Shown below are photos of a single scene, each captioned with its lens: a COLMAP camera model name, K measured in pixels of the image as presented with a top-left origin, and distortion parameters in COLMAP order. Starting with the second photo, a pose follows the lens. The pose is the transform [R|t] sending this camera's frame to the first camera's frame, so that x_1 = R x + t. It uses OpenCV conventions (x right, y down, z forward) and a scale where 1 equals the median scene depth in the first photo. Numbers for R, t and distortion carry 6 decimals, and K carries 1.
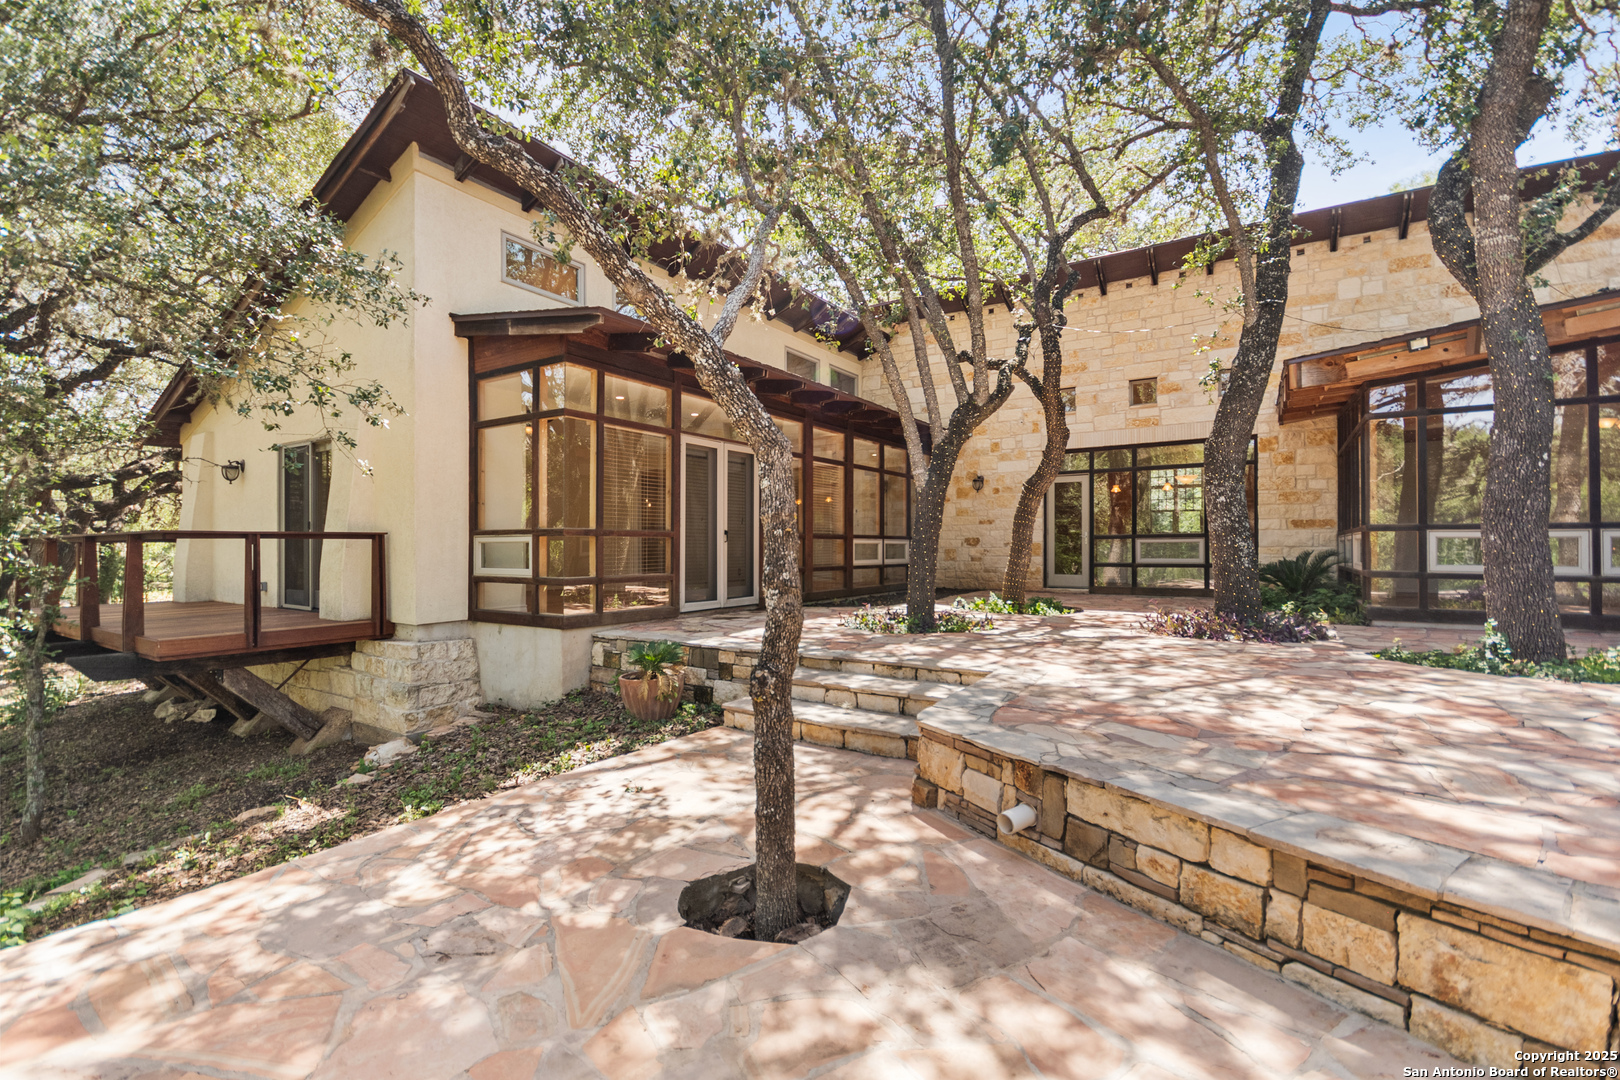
lens RADIAL K [[716.1, 0, 808.1], [0, 716.1, 536.6], [0, 0, 1]] dist [-0.001527, -0.004453]
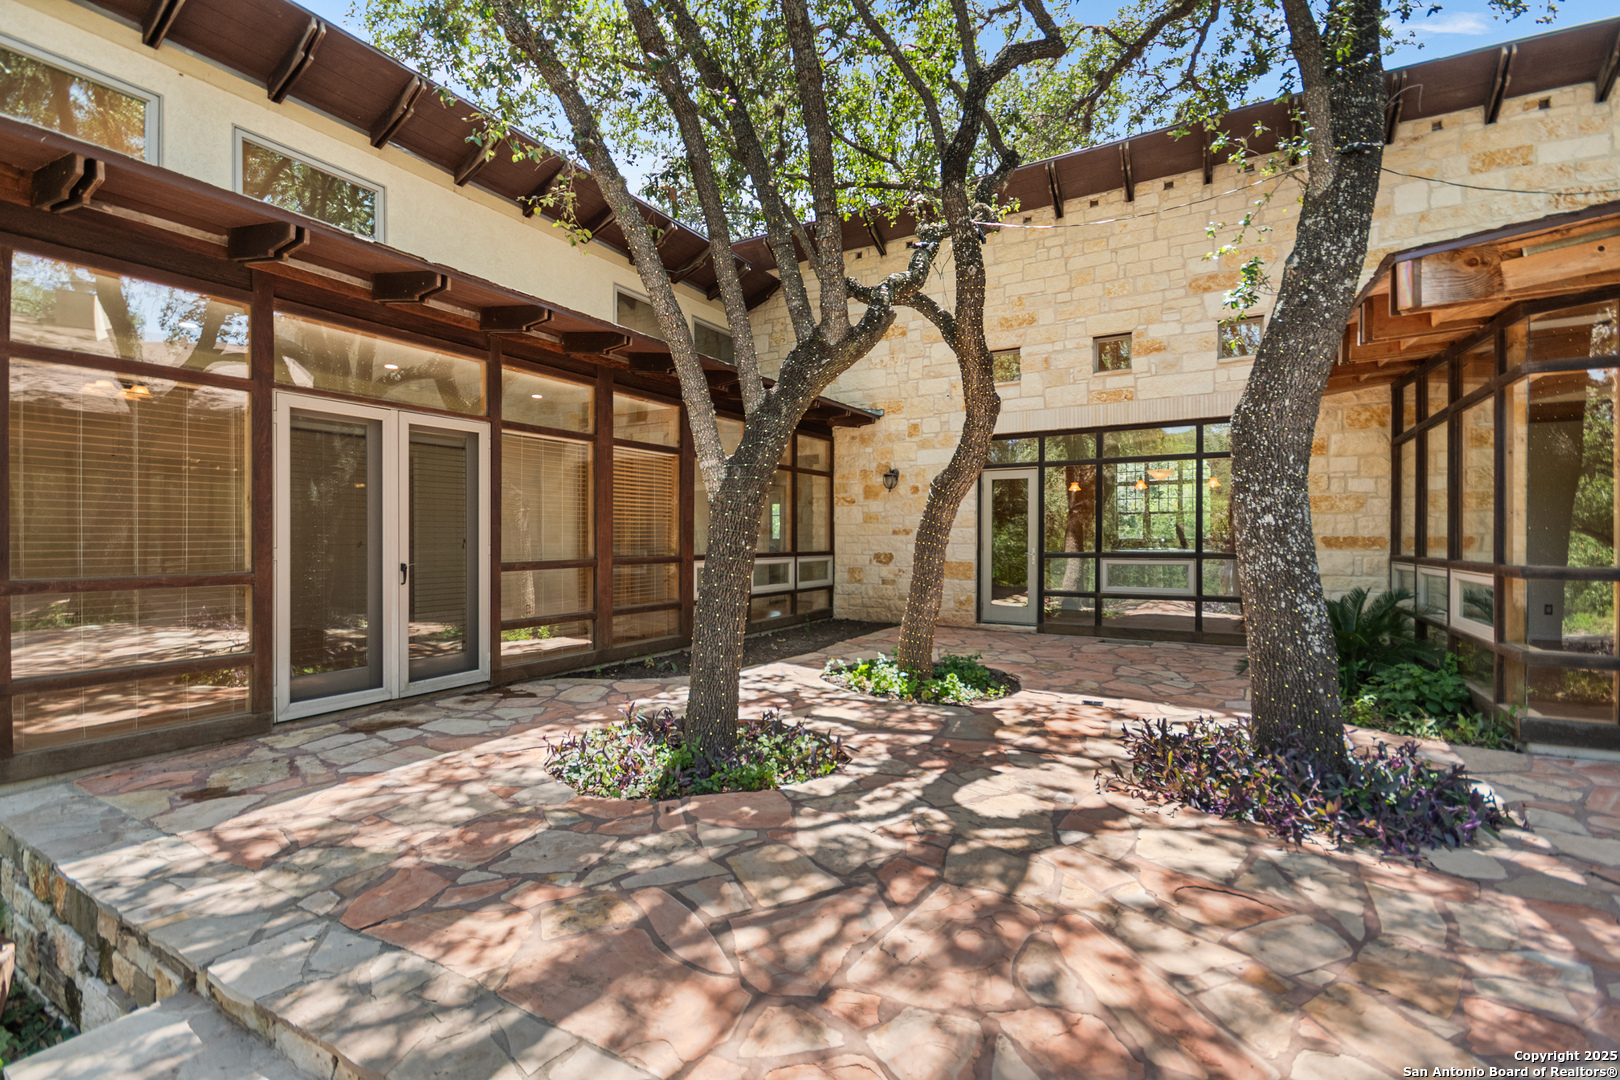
lens RADIAL K [[716.1, 0, 808.4], [0, 716.1, 538.5], [0, 0, 1]] dist [-0.001527, -0.004453]
pose [[0.998881, 0.001115, 0.047285, 0.155005], [-0.001888, 0.999865, 0.016305, -0.033200], [-0.047261, -0.016376, 0.998748, 0.350715]]
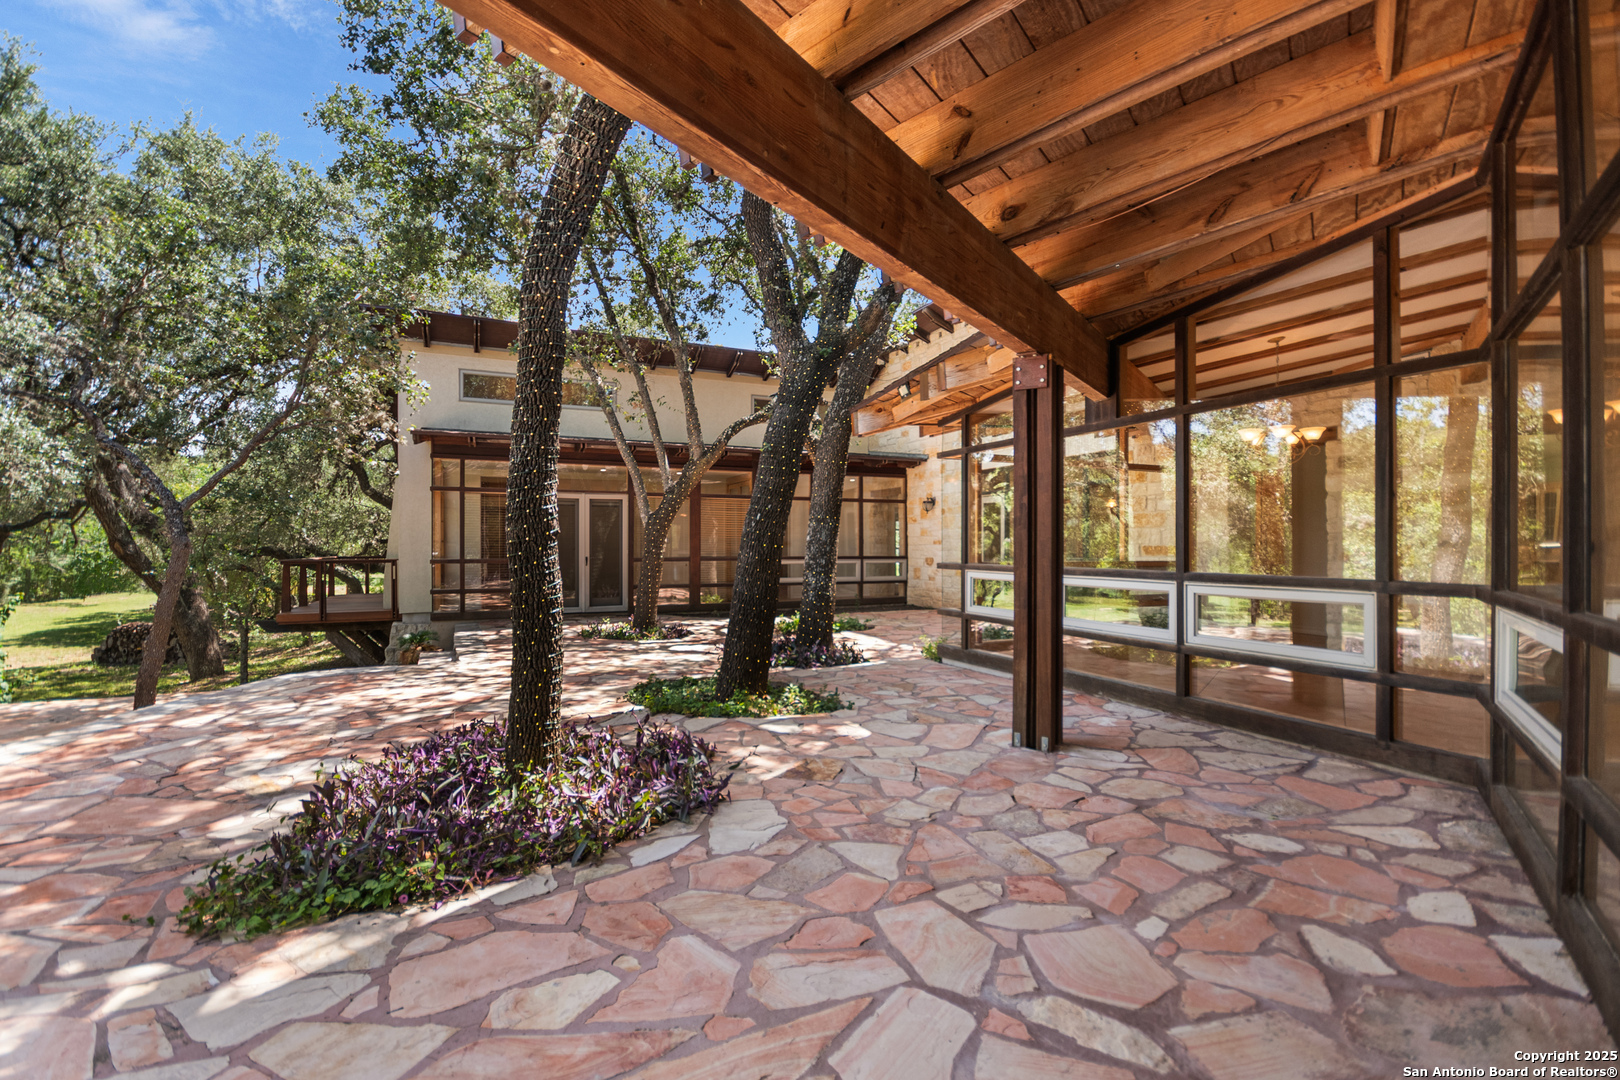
lens RADIAL K [[731.4, 0, 804.7], [0, 731.4, 546.4], [0, 0, 1]] dist [-0.001369, -0.000508]
pose [[0.848318, 0.001142, -0.529485, 0.845592], [0.007003, 0.999886, 0.013377, -0.039139], [0.529440, -0.015056, 0.848214, 0.017493]]
